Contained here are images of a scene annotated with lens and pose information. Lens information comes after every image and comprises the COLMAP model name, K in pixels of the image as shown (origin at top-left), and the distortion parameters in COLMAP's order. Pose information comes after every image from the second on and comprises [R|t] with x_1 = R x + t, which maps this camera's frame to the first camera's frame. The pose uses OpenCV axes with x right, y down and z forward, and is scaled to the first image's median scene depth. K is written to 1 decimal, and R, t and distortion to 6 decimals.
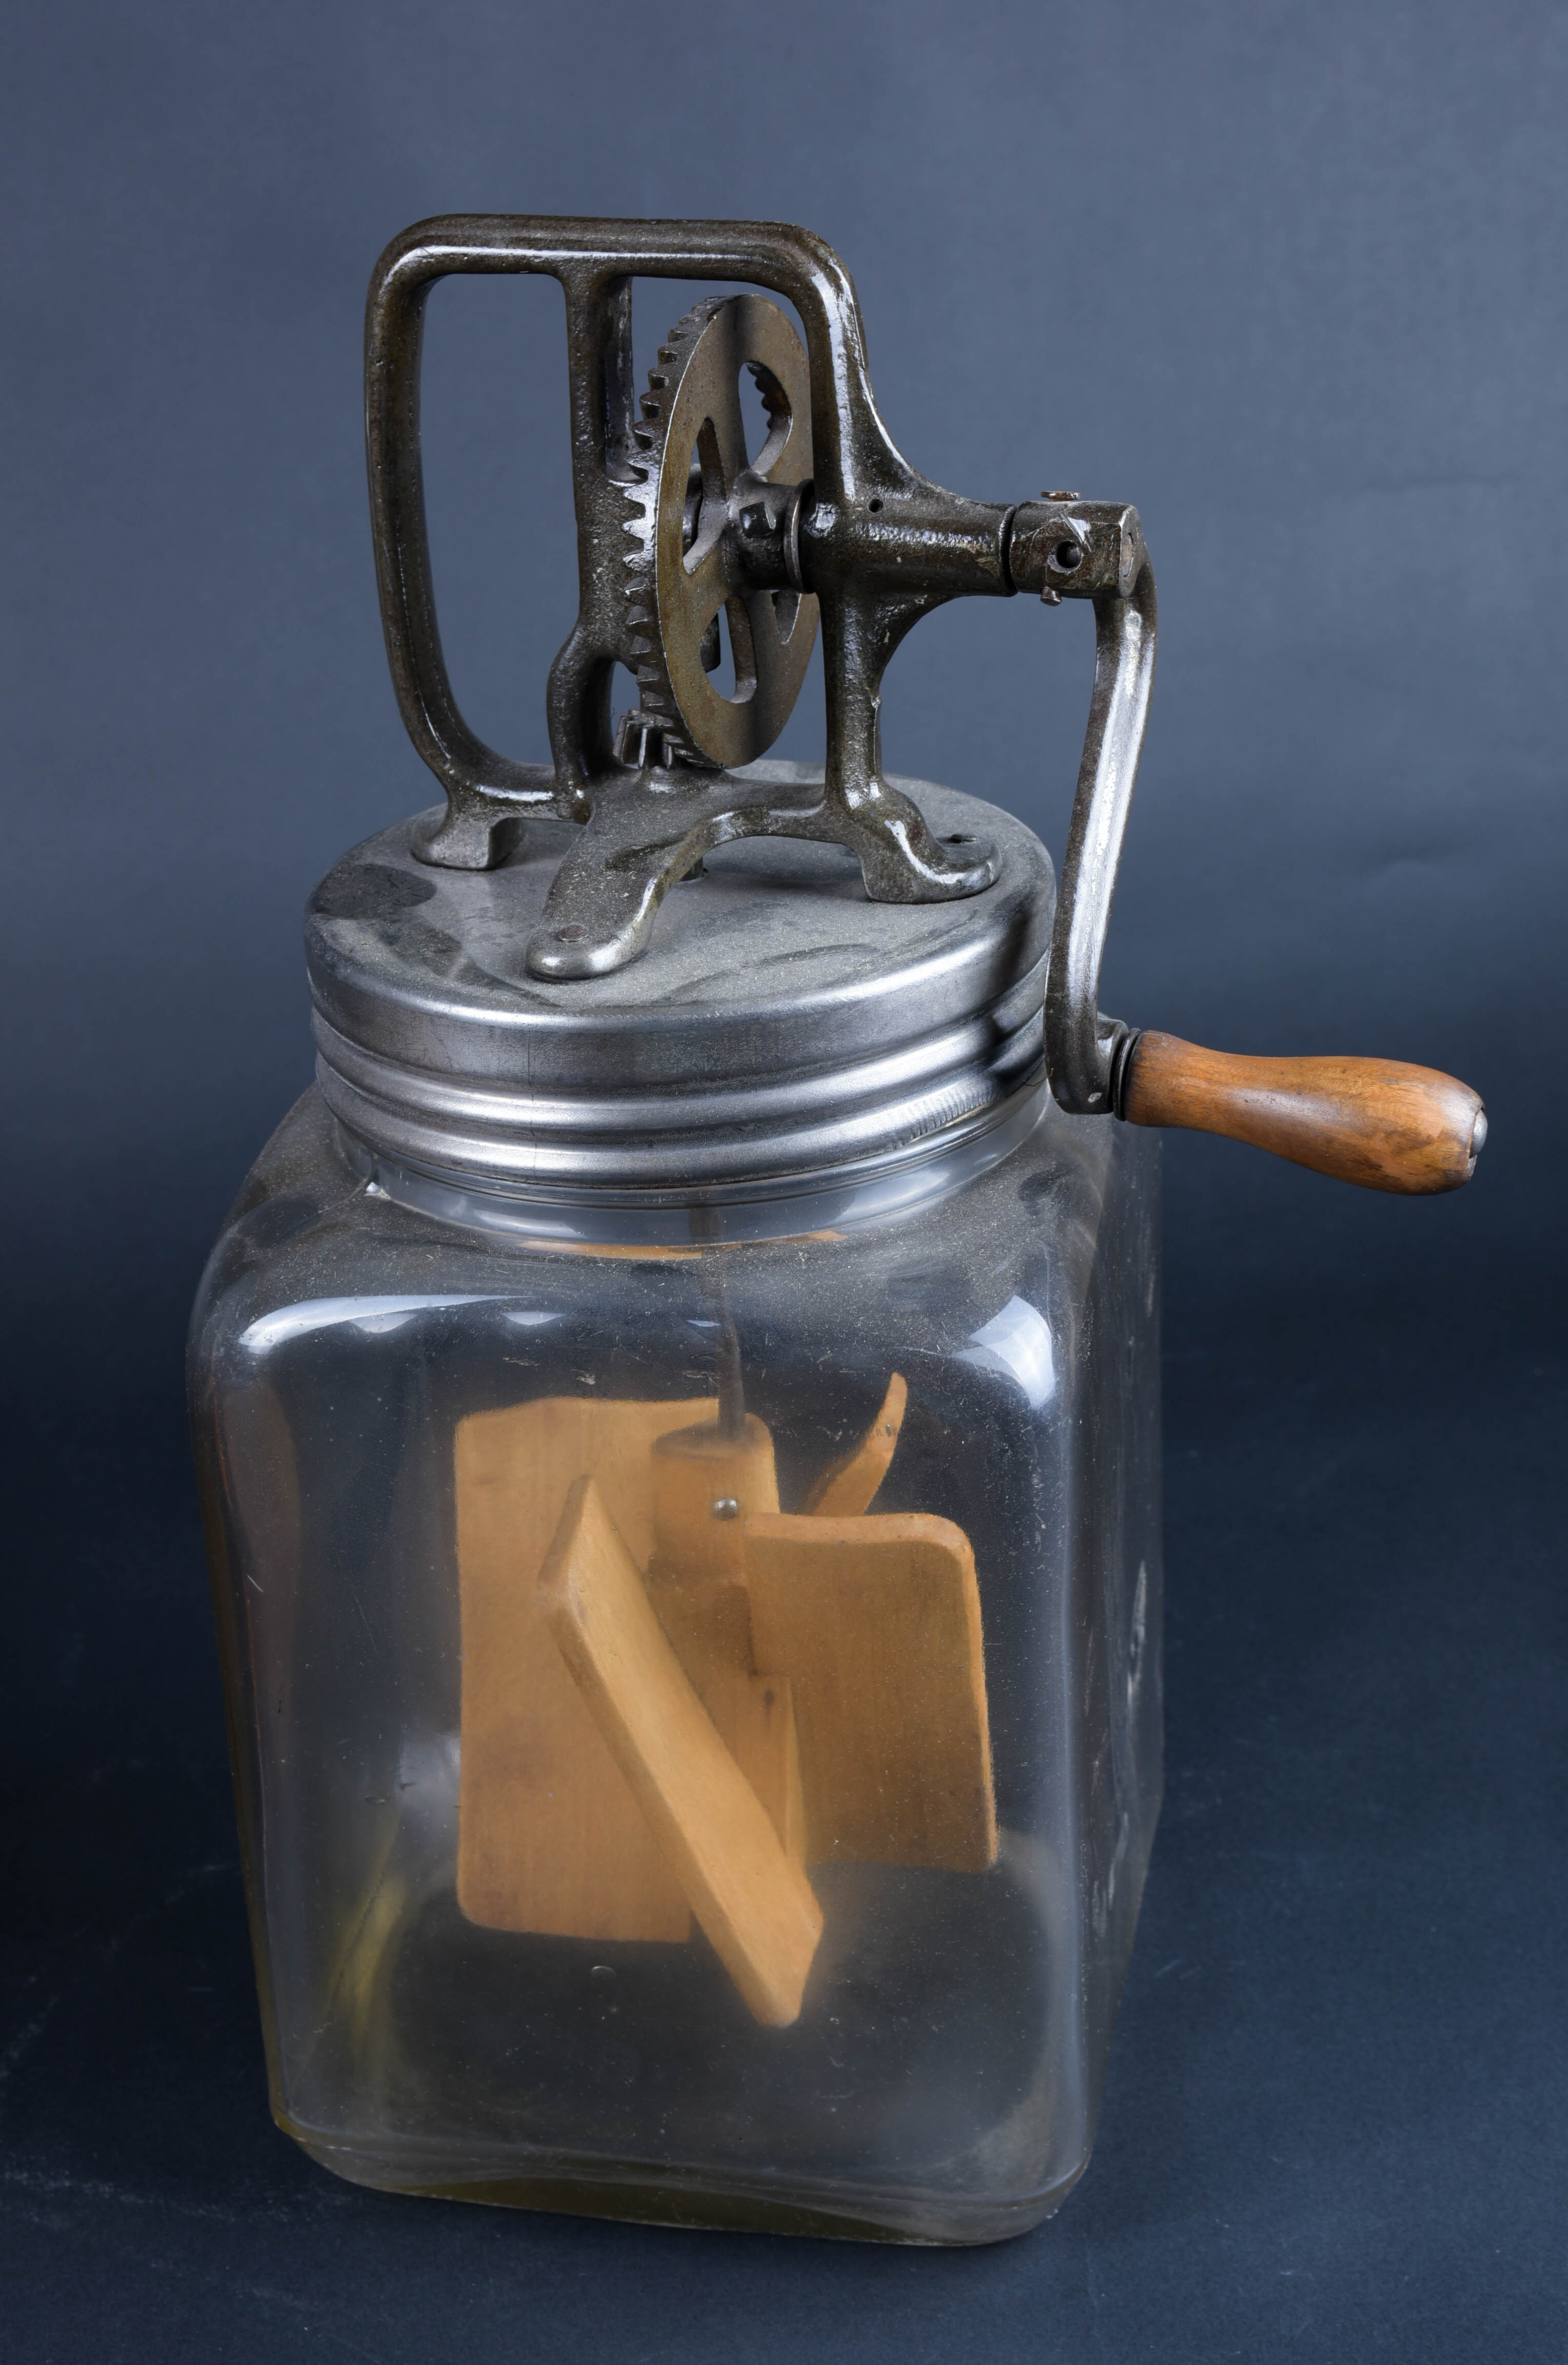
lens RADIAL K [[3927.5, 0, 776.9], [0, 3927.5, 1139.8], [0, 0, 1]] dist [-0.030702, -0.003283]
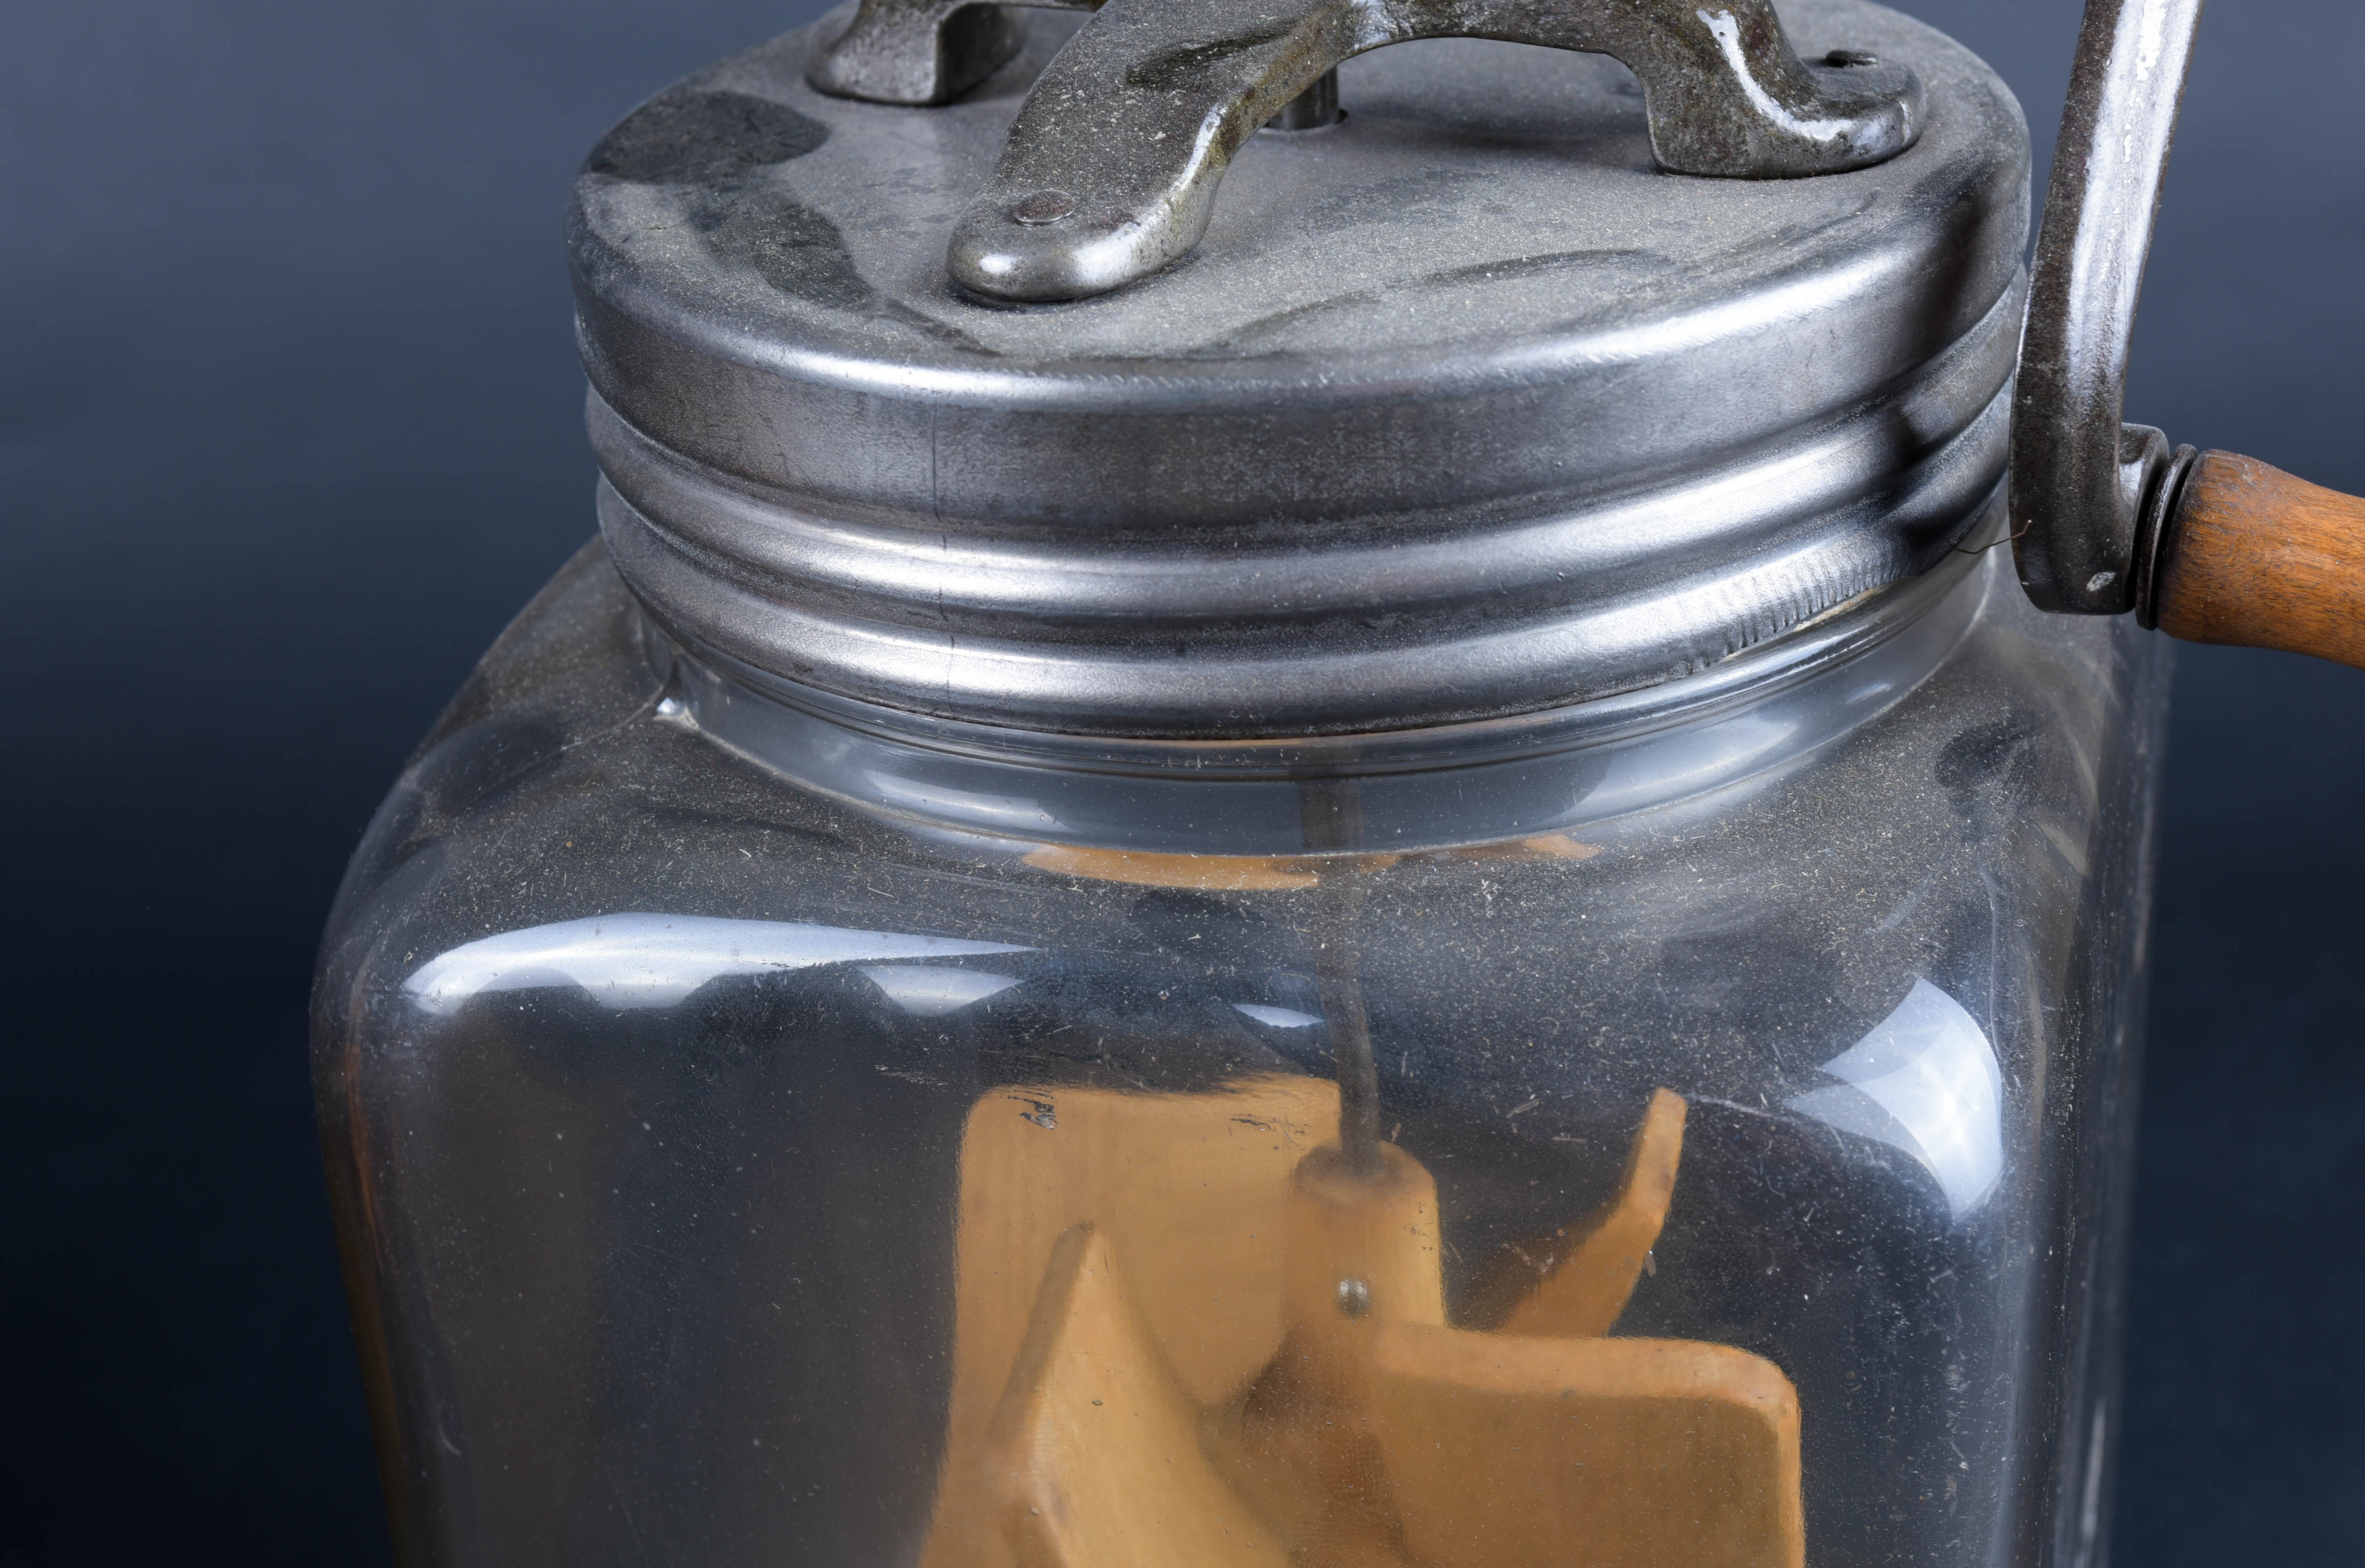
lens RADIAL K [[3927.5, 0, 1182.5], [0, 3927.5, 784.0], [0, 0, 1]] dist [-0.030702, -0.003283]
pose [[0.994583, 0.040899, -0.095562, 0.014192], [-0.035606, 0.997770, 0.056457, -0.009051], [0.097658, -0.052749, 0.993821, 0.494592]]
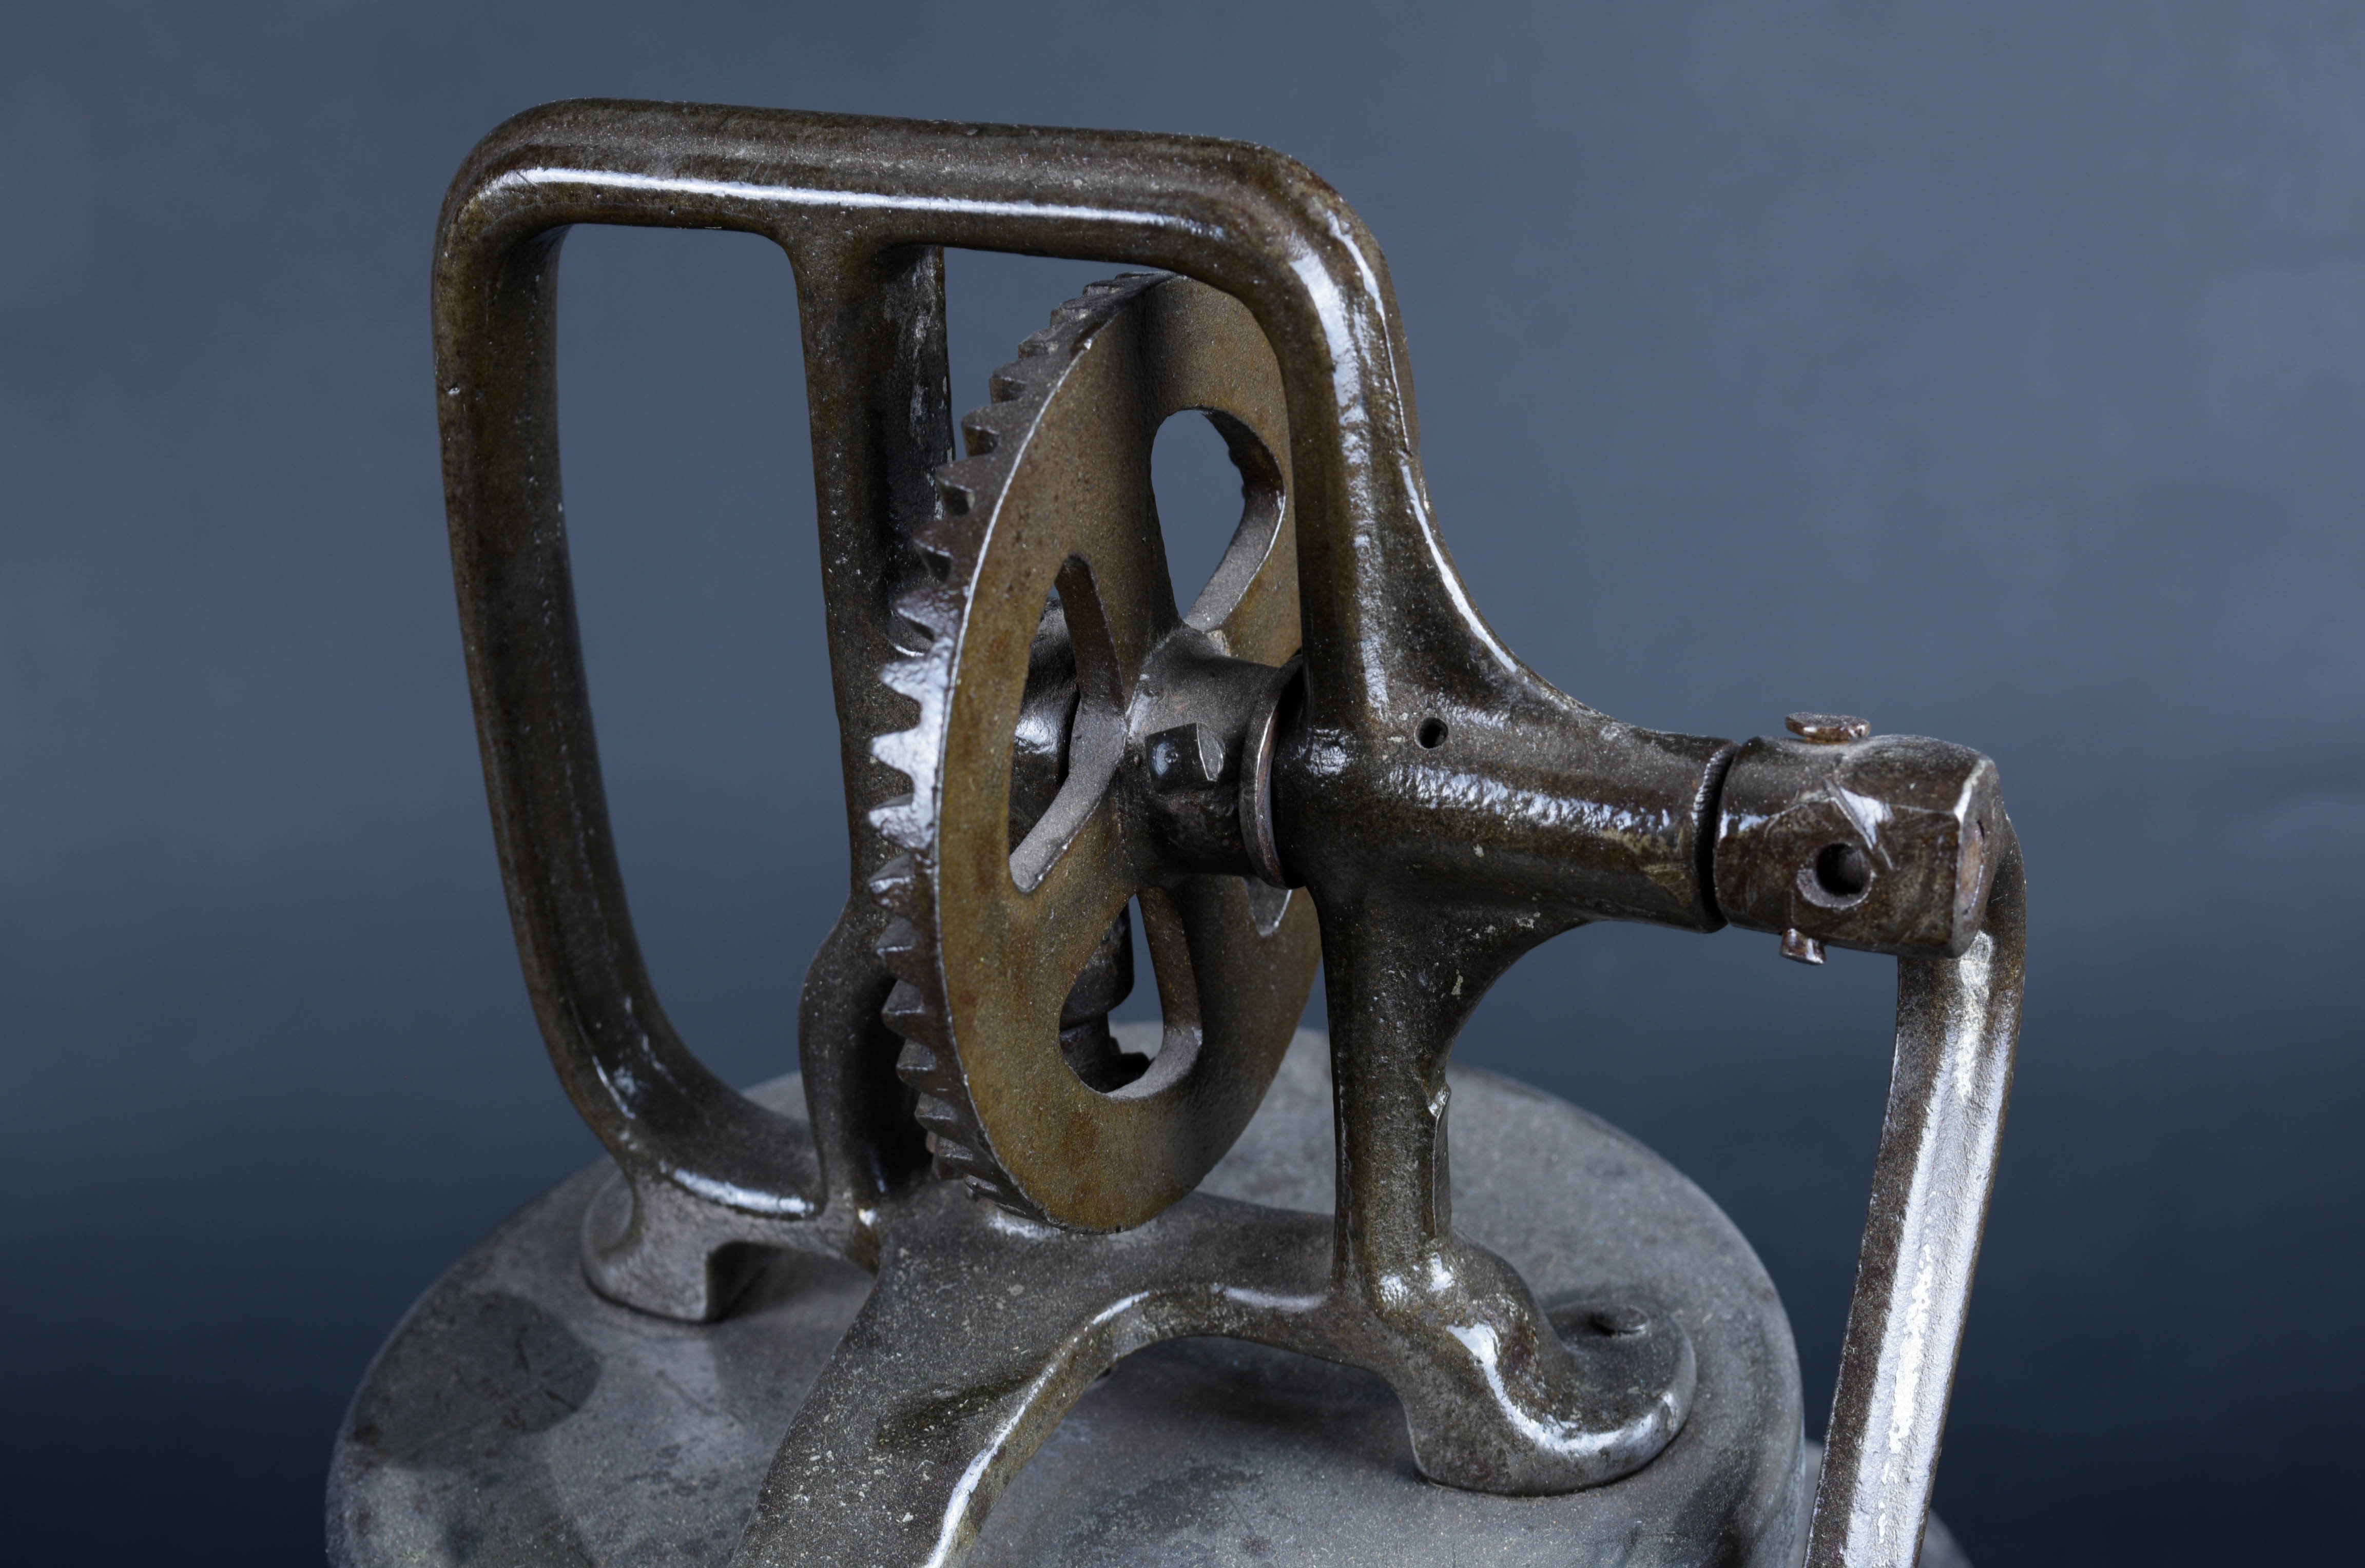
lens RADIAL K [[3927.5, 0, 1182.5], [0, 3927.5, 784.0], [0, 0, 1]] dist [-0.030702, -0.003283]
pose [[0.995974, 0.015560, -0.088284, 0.035850], [-0.013204, 0.999543, 0.027209, -0.162184], [0.088667, -0.025934, 0.995724, 0.508137]]
